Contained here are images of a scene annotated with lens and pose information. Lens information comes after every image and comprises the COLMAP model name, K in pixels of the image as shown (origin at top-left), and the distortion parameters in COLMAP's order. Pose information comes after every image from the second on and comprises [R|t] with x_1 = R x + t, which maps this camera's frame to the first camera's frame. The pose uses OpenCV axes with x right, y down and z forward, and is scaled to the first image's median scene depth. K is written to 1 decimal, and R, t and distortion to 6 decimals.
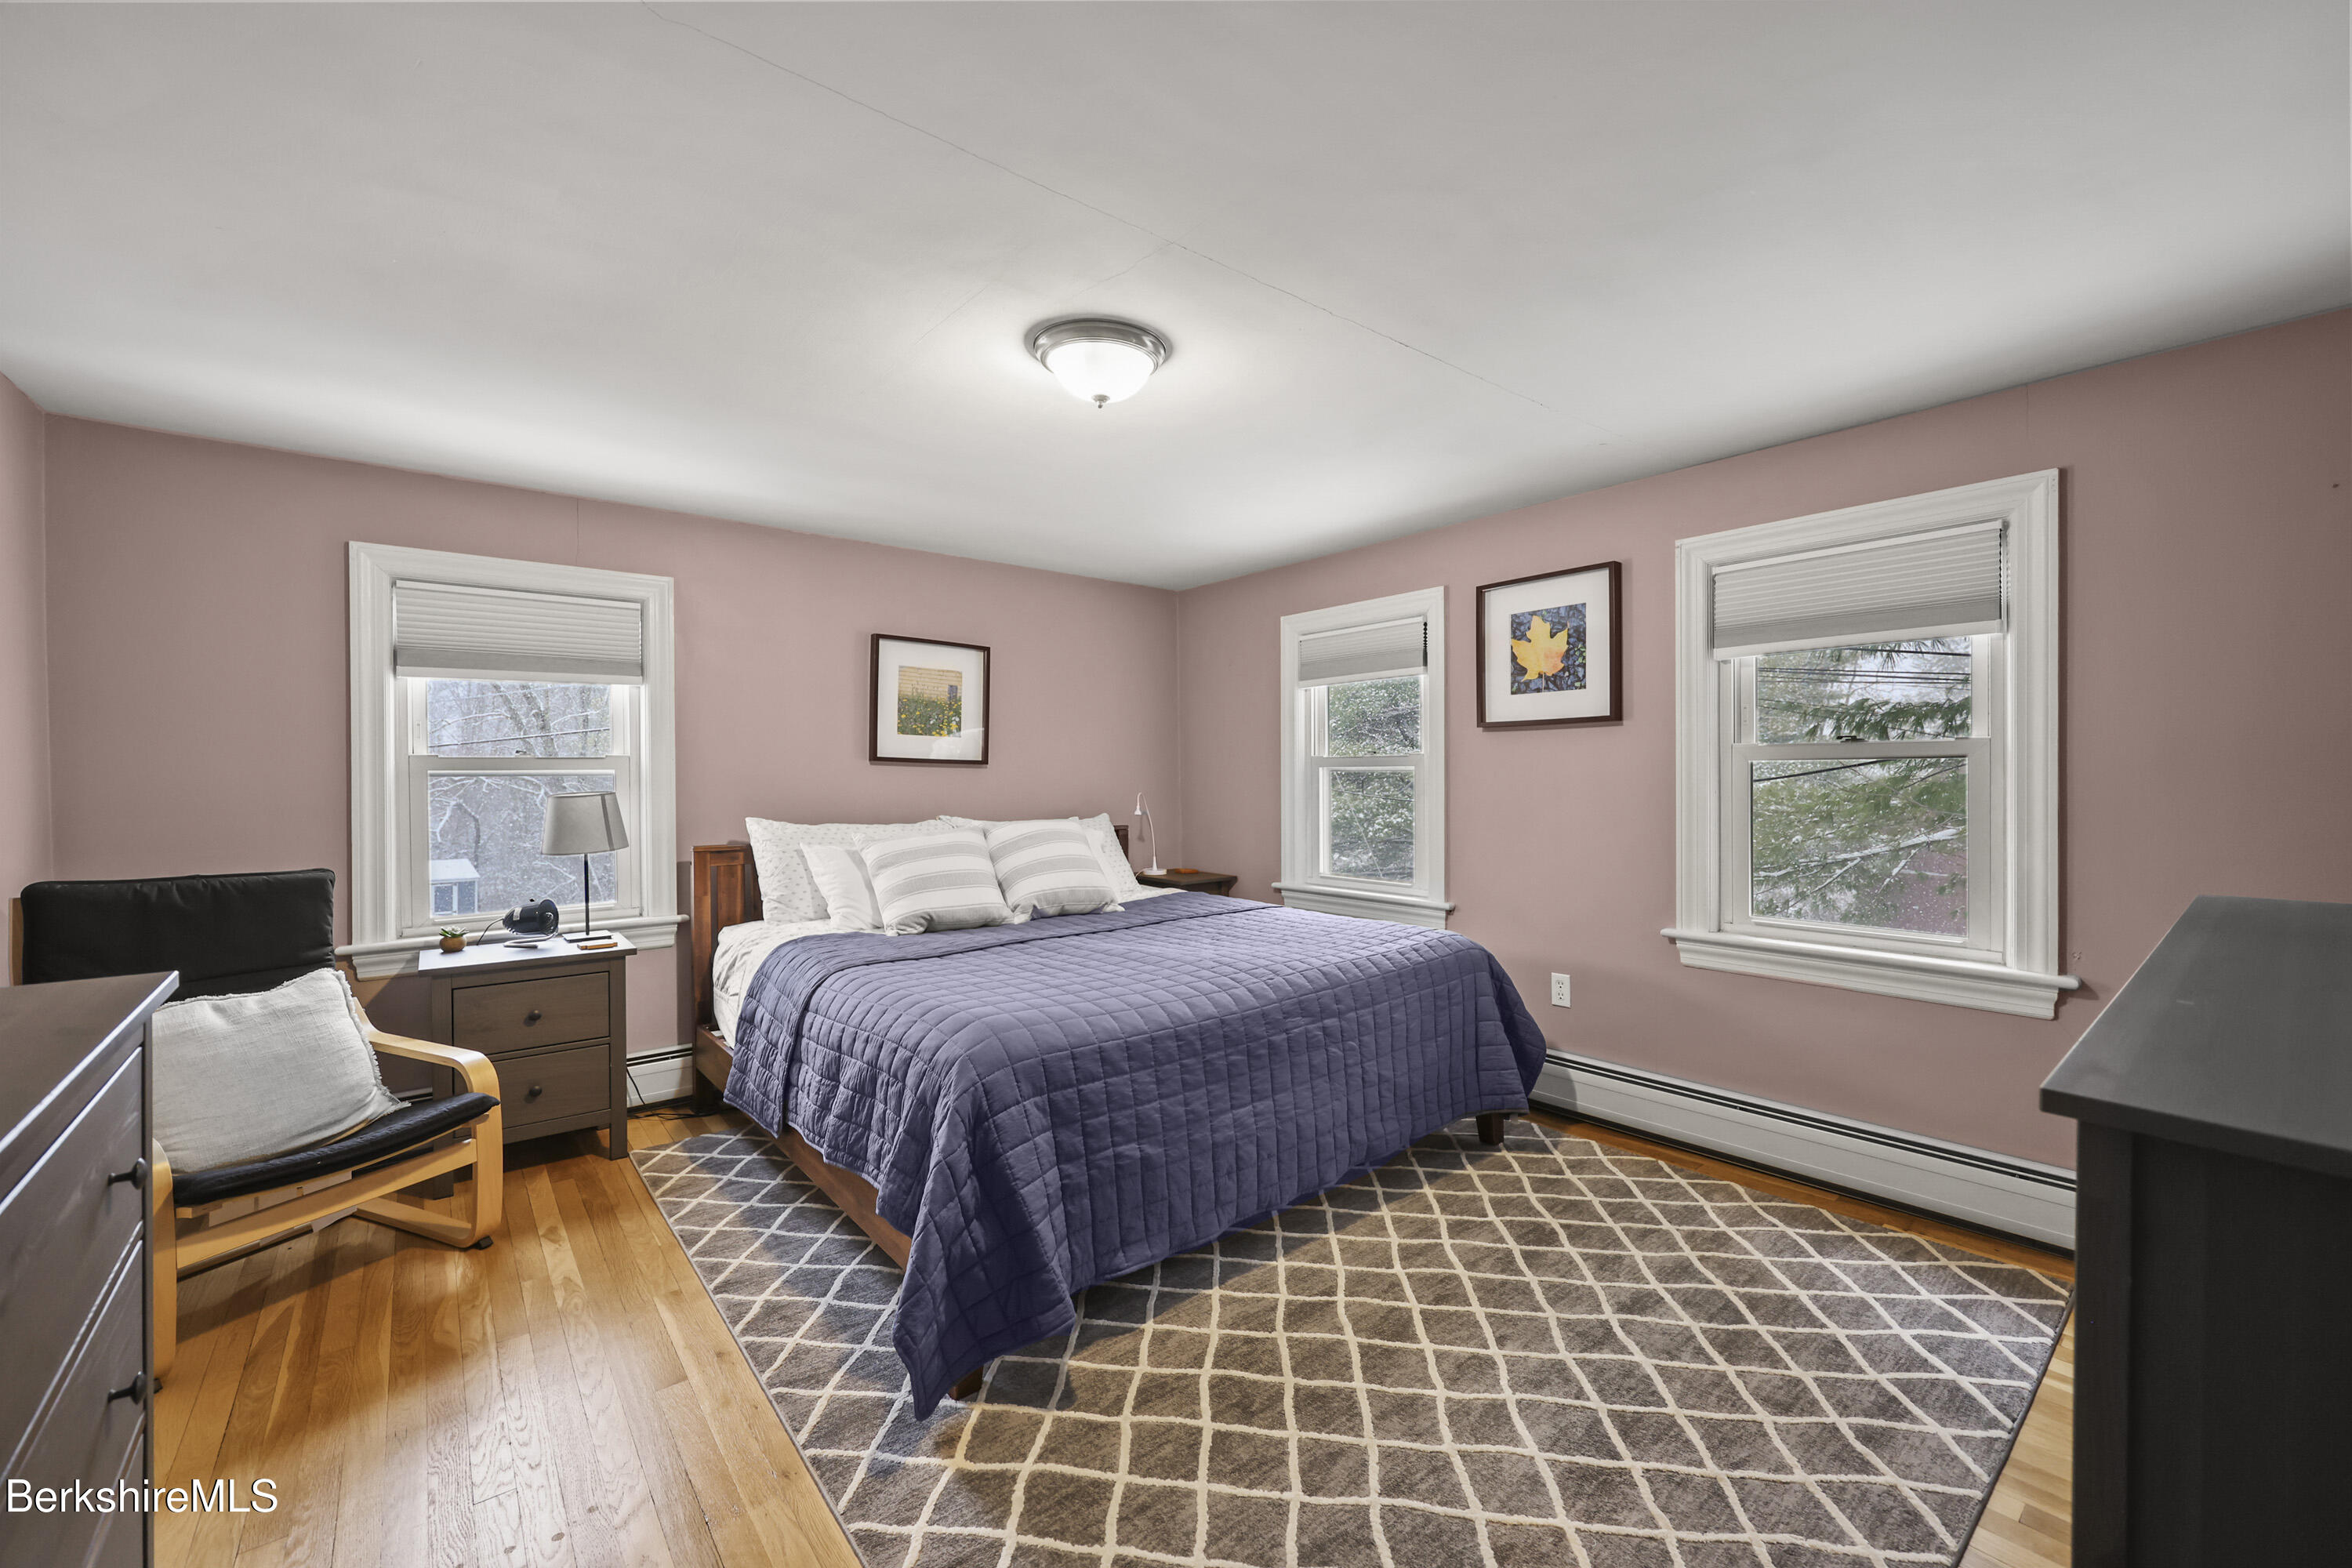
lens RADIAL K [[949.7, 0, 1187.5], [0, 949.7, 783.0], [0, 0, 1]] dist [-0.000227, 0.000860]
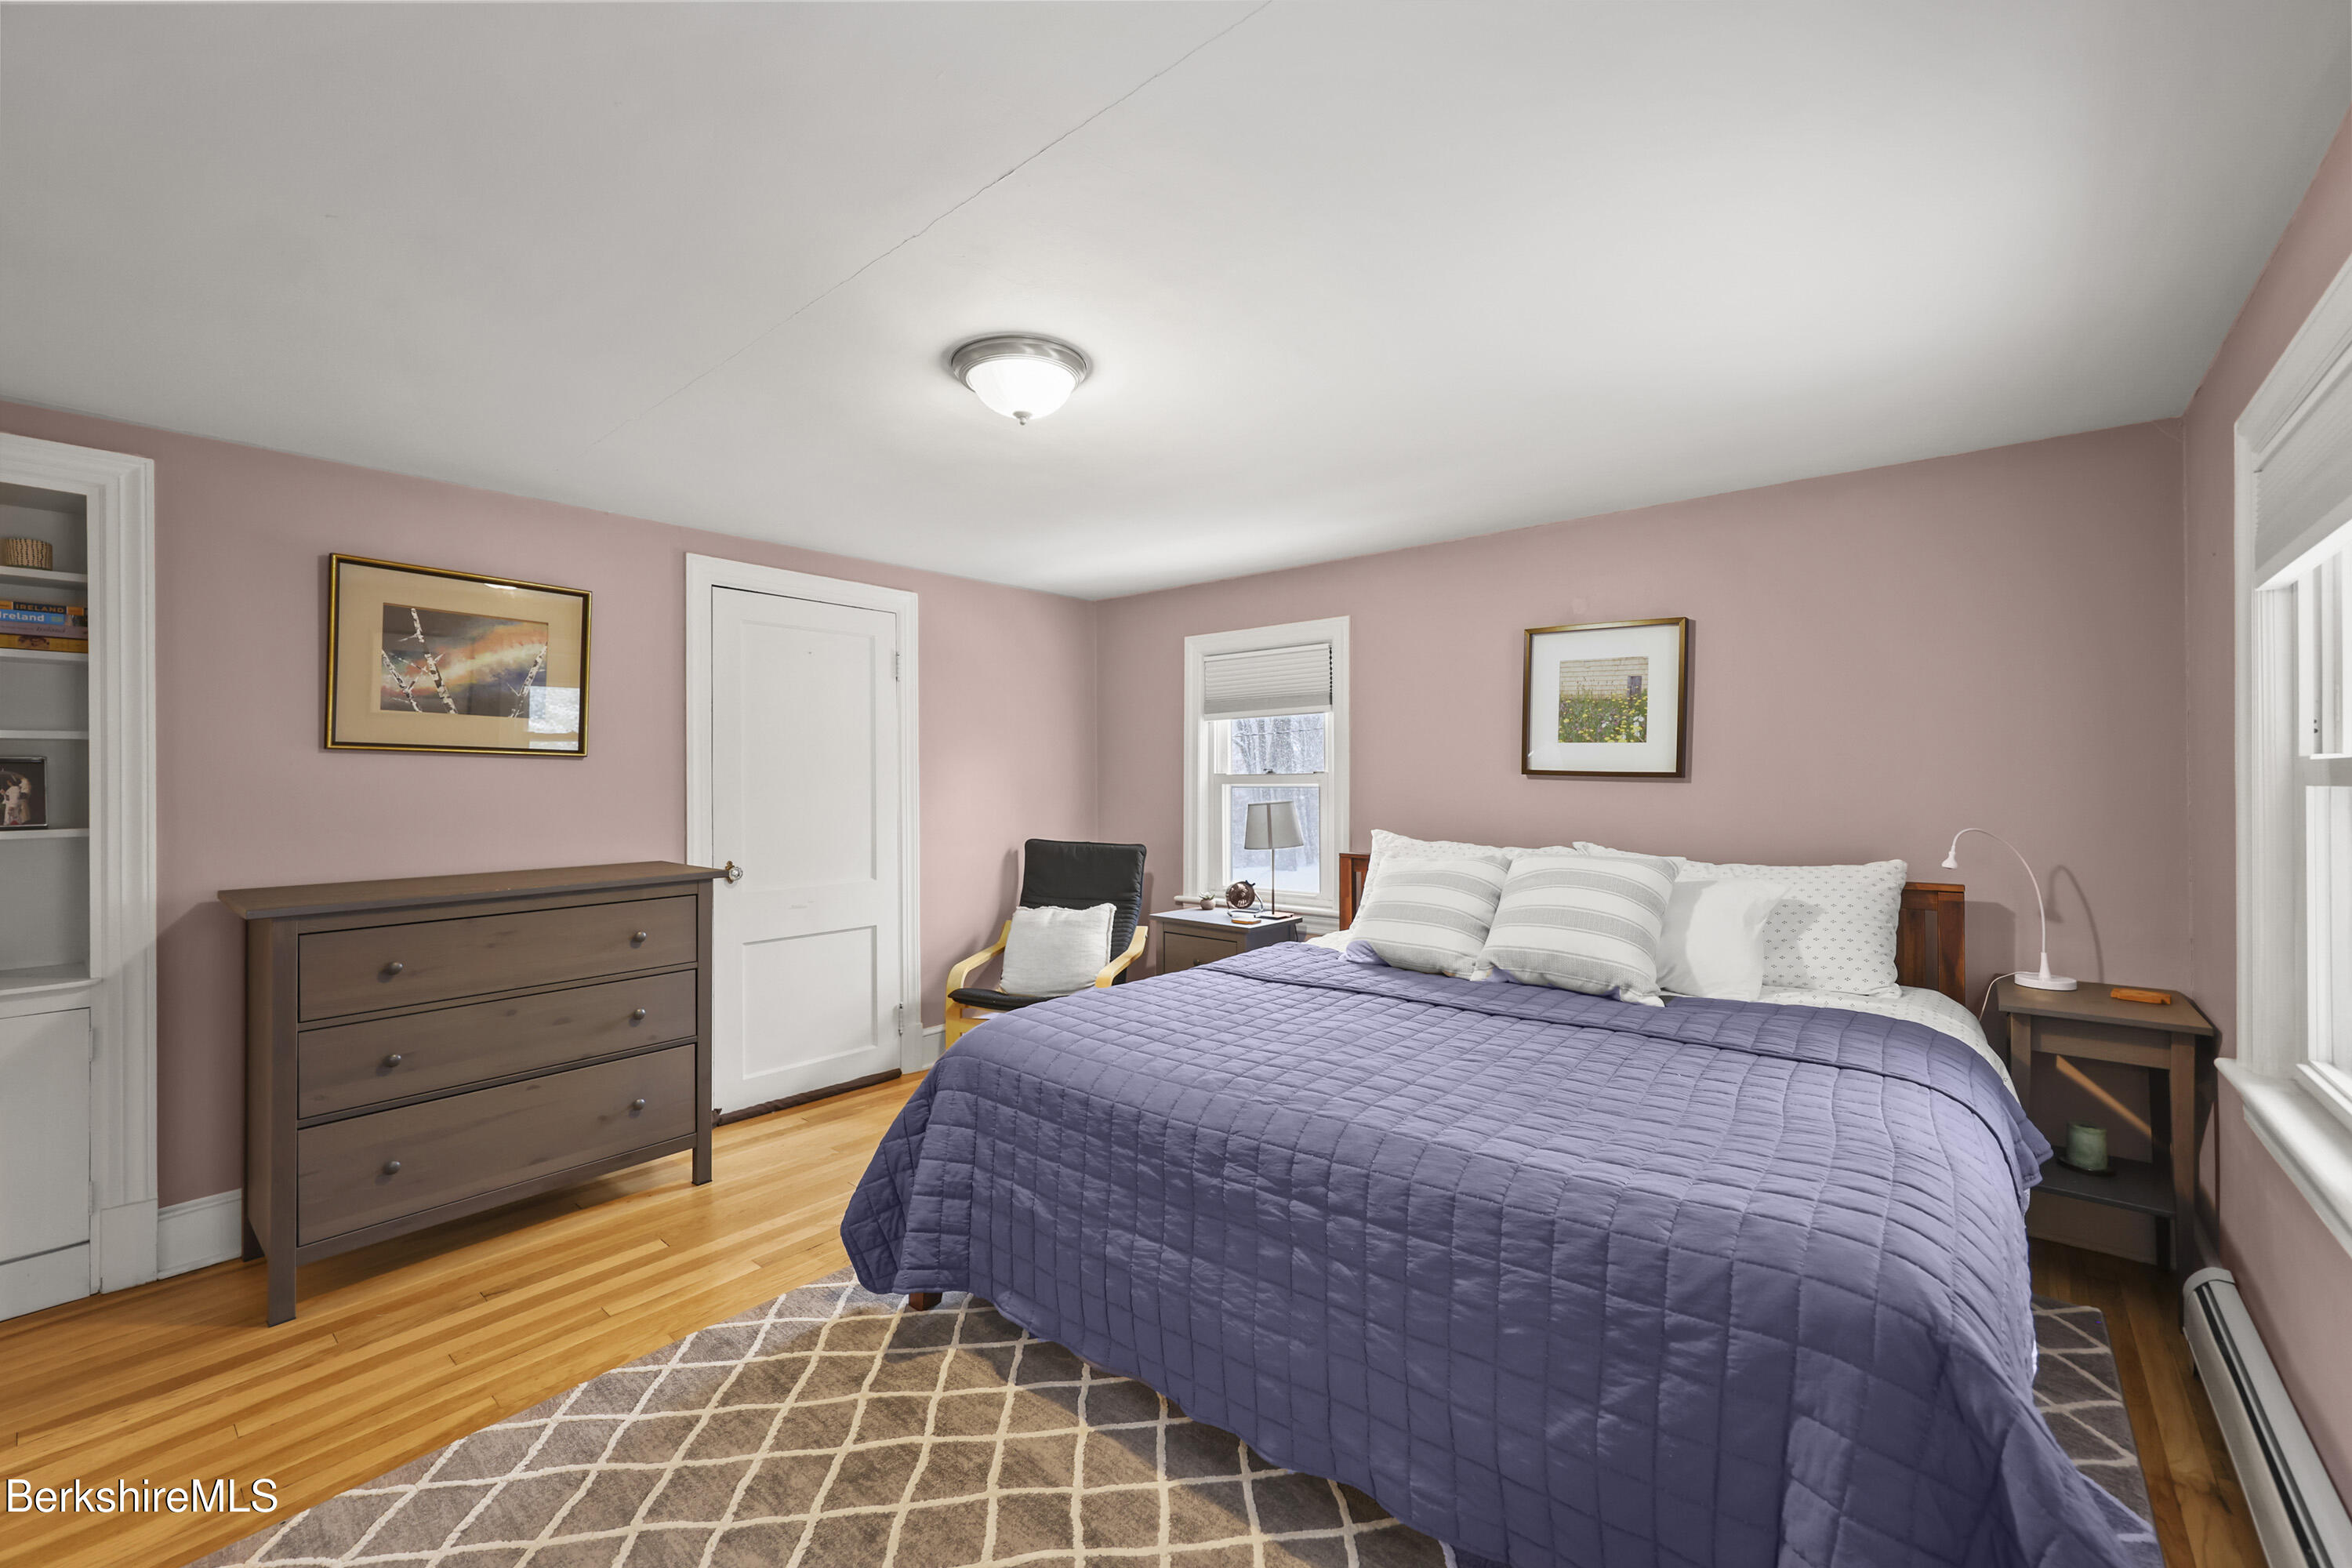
lens RADIAL K [[949.7, 0, 1171.5], [0, 949.7, 779.6], [0, 0, 1]] dist [-0.000227, 0.000860]
pose [[0.167271, 0.003317, -0.985905, 0.597358], [-0.010156, 0.999947, 0.001641, -0.020464], [0.985859, 0.009738, 0.167295, 0.654444]]
